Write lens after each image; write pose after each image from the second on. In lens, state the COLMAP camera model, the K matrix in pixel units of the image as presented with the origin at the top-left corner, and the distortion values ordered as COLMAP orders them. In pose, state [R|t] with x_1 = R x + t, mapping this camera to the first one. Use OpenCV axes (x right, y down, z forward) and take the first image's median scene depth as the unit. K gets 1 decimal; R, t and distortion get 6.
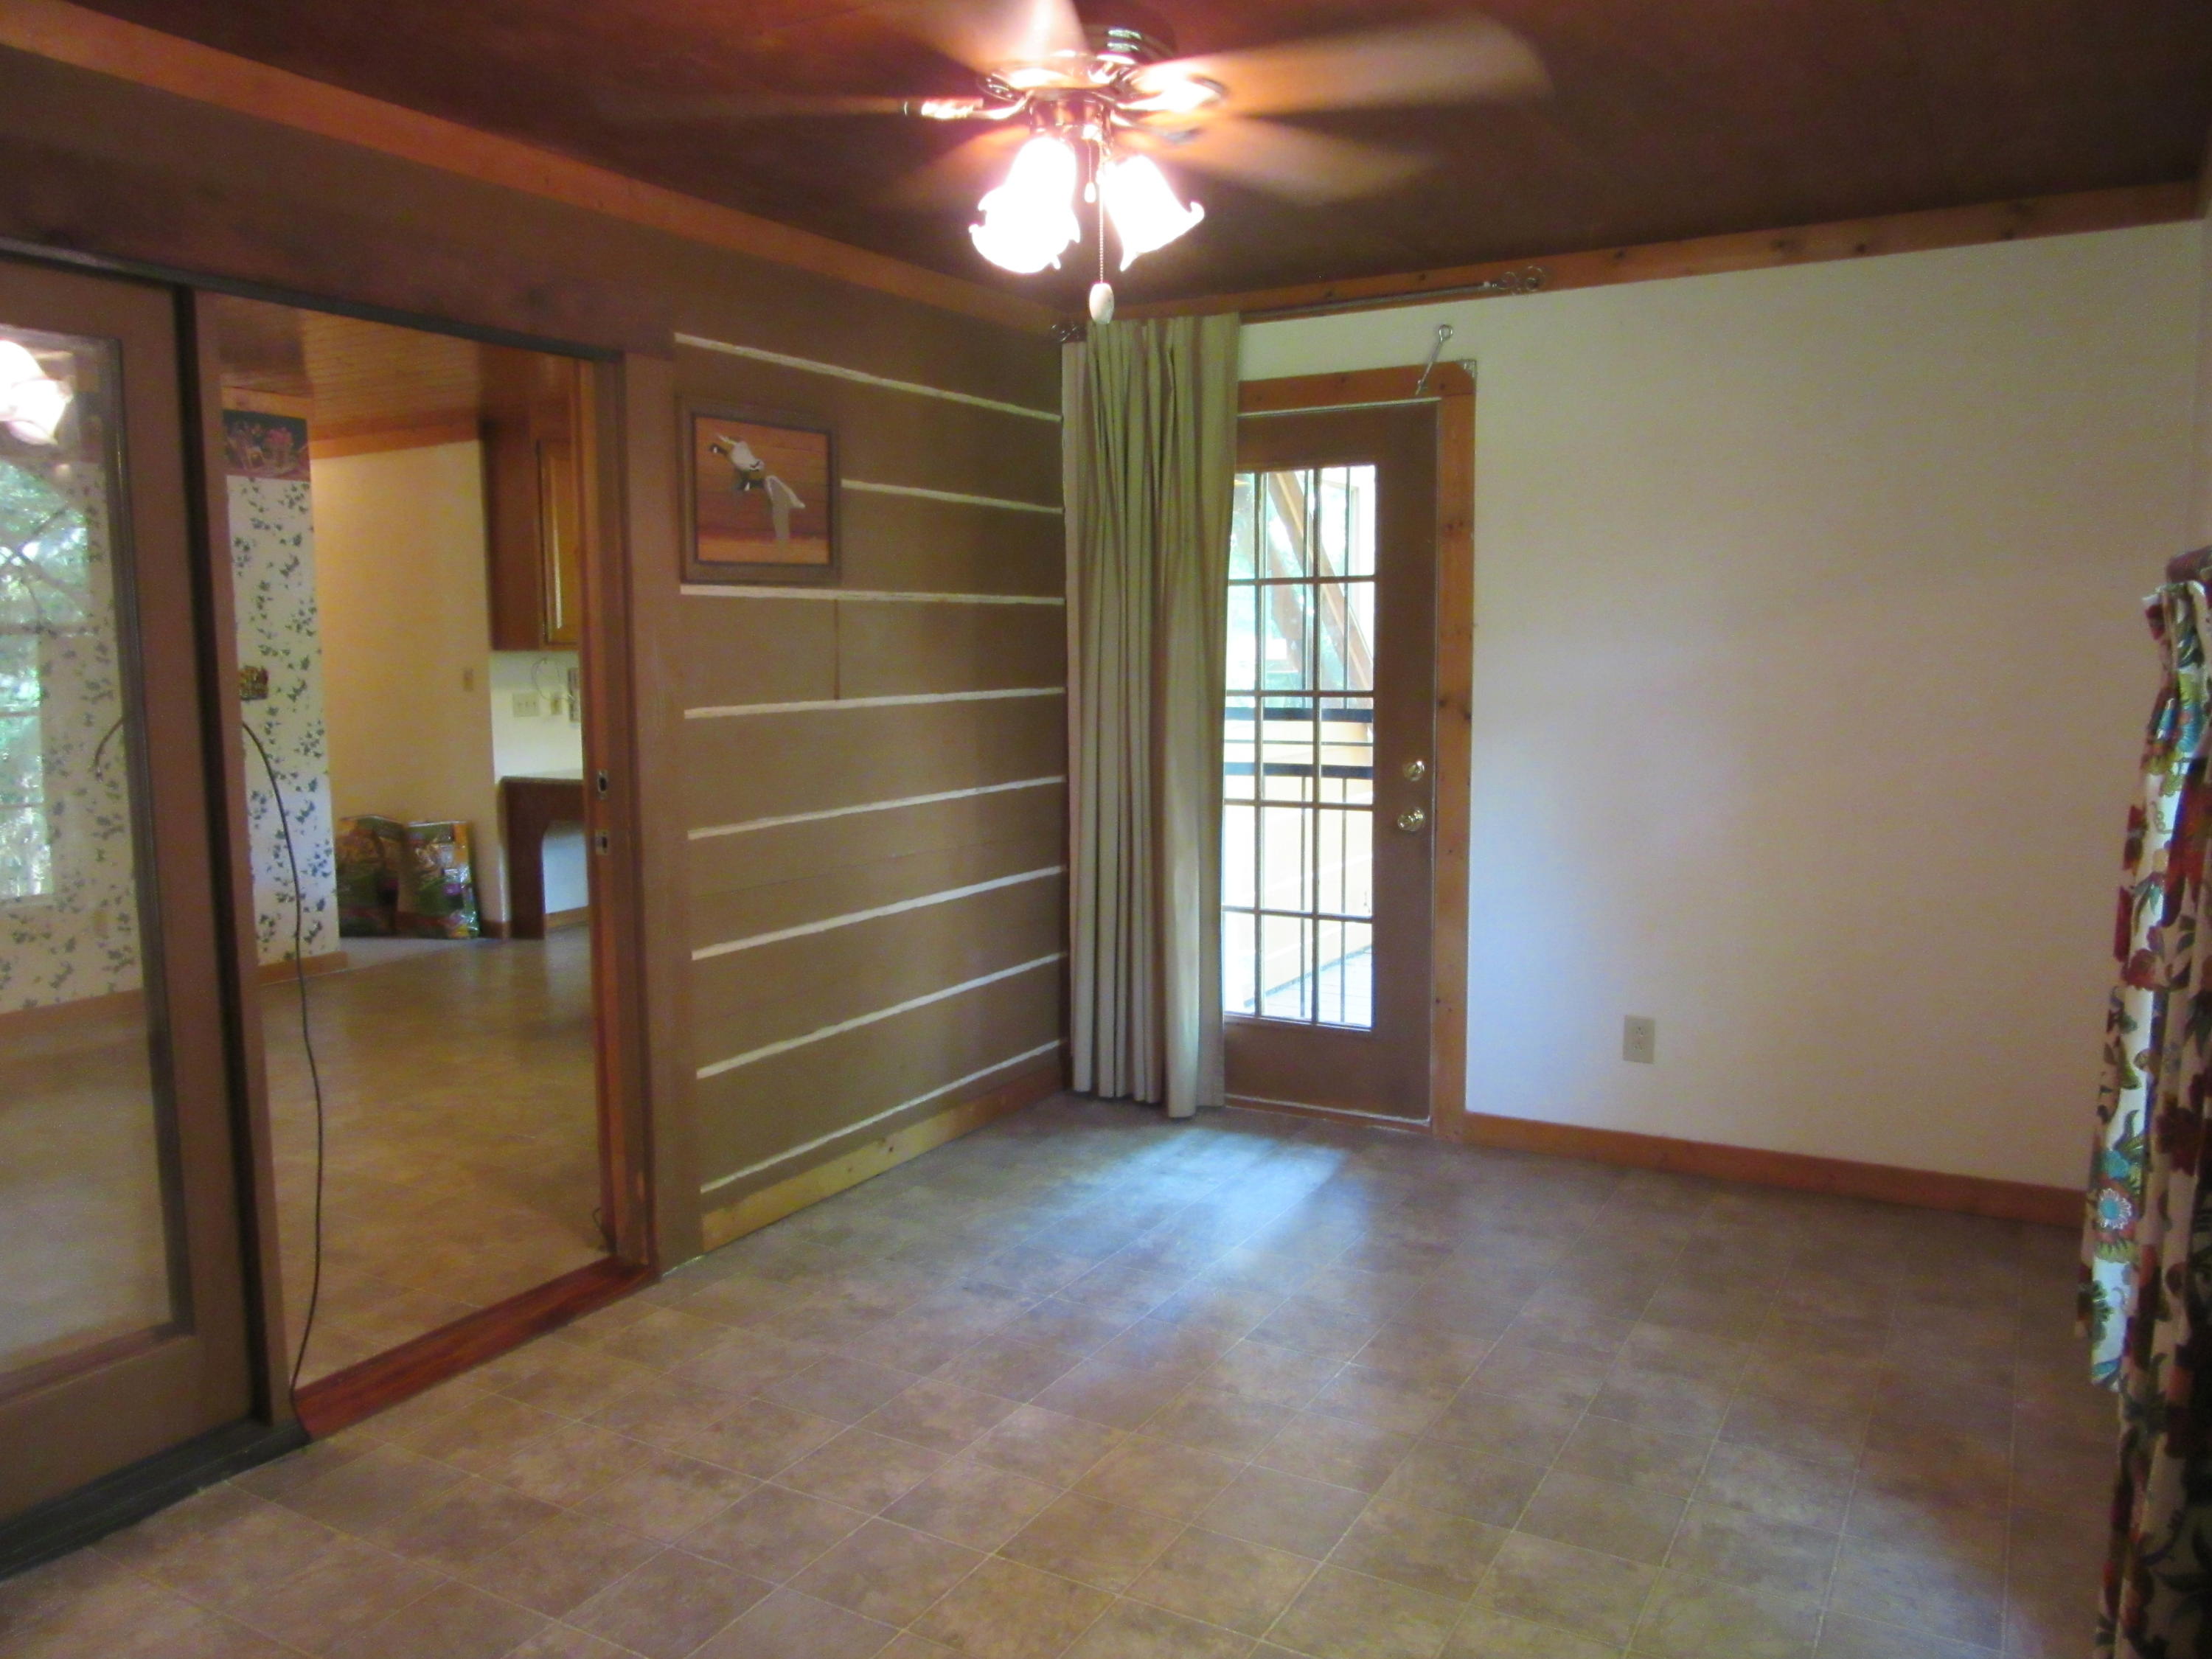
lens RADIAL K [[1665.5, 0, 1107.1], [0, 1665.5, 831.6], [0, 0, 1]] dist [-0.030063, 0.019997]
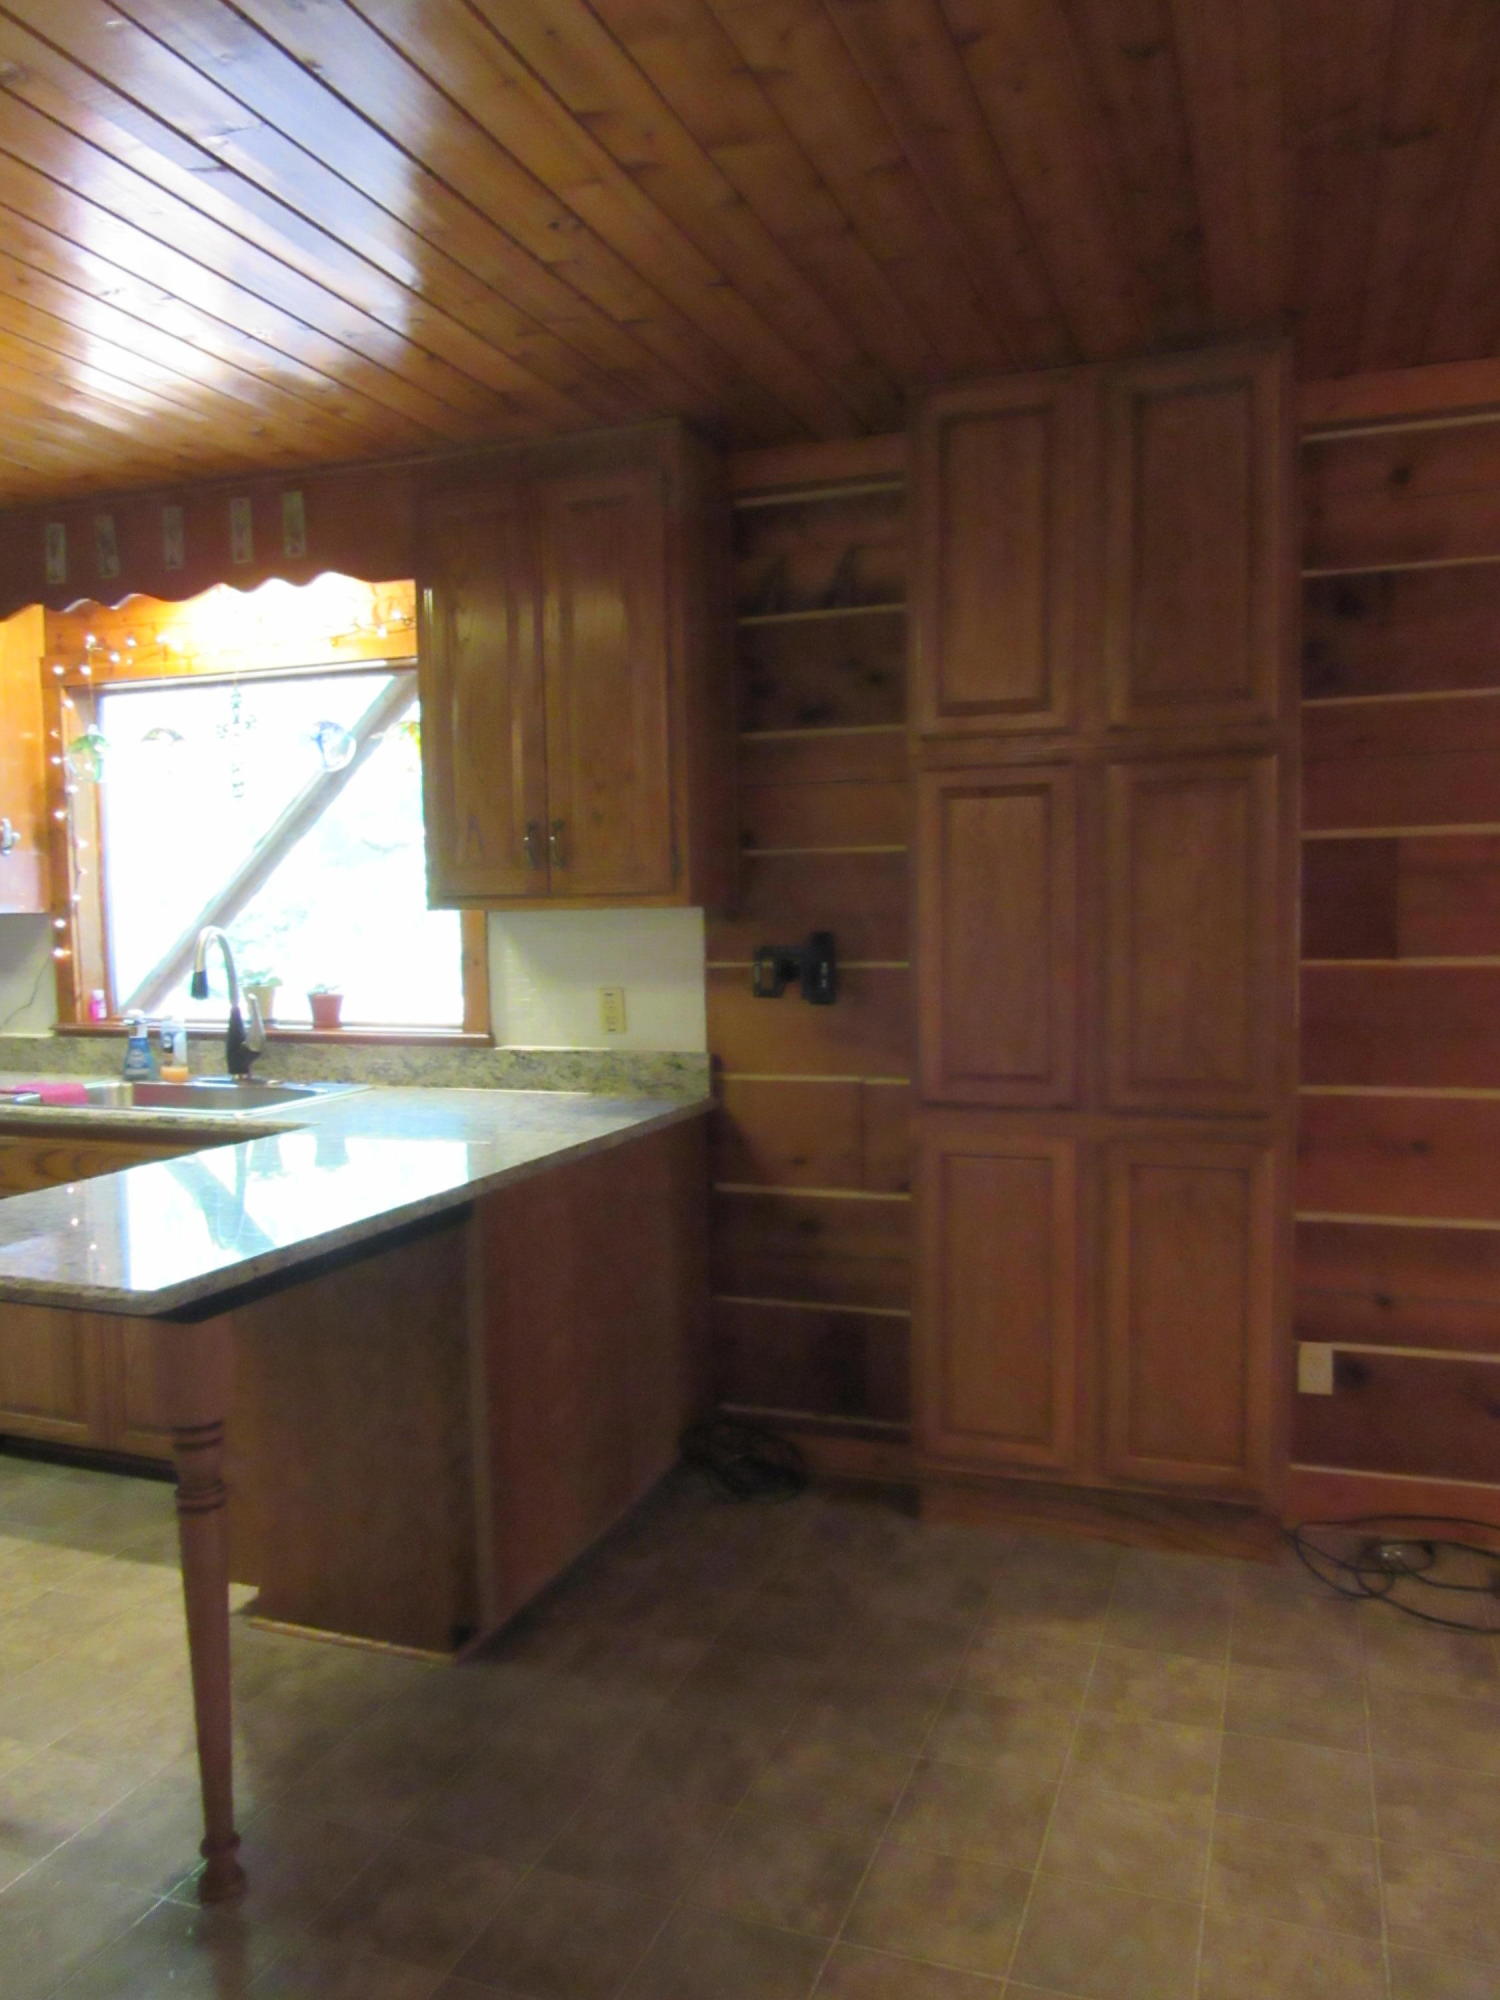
lens RADIAL K [[1505.9, 0, 749.8], [0, 1505.9, 1002.1], [0, 0, 1]] dist [-0.030063, 0.019997]
pose [[0.156348, 0.083440, -0.984171, 0.429857], [-0.099511, 0.992686, 0.068354, -0.089145], [0.982676, 0.087249, 0.163508, 0.777990]]
